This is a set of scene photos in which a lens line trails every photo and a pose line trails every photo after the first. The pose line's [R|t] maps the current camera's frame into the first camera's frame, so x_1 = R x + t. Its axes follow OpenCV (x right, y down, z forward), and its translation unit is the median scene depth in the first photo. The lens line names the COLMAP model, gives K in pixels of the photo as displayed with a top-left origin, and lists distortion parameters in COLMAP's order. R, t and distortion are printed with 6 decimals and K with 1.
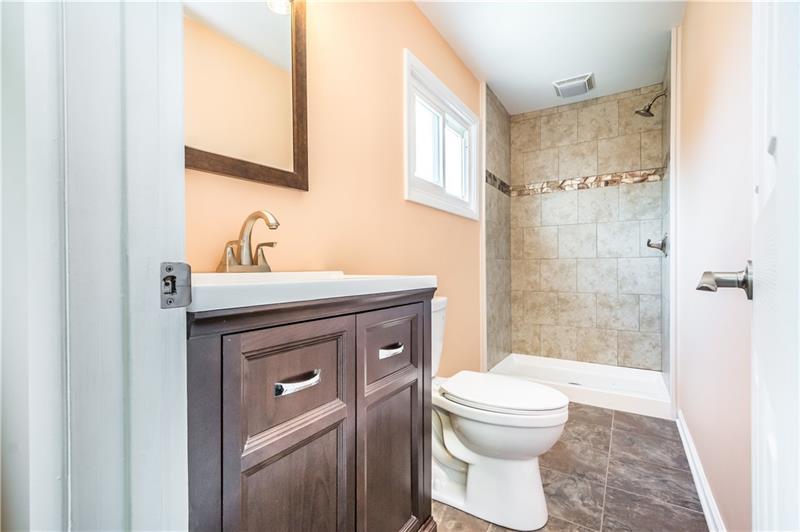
lens RADIAL K [[352.4, 0, 398.9], [0, 352.4, 266.4], [0, 0, 1]] dist [0.002965, -0.000082]
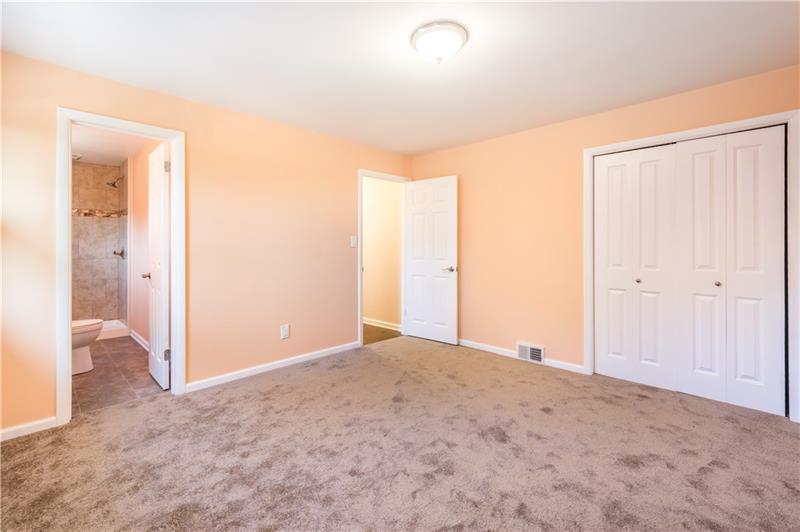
lens RADIAL K [[352.4, 0, 410.0], [0, 352.4, 252.8], [0, 0, 1]] dist [0.002965, -0.000082]
pose [[0.161491, -0.001606, 0.986873, -0.840778], [-0.002606, 0.999994, 0.002054, -0.062233], [-0.986871, -0.002903, 0.161486, -0.815962]]
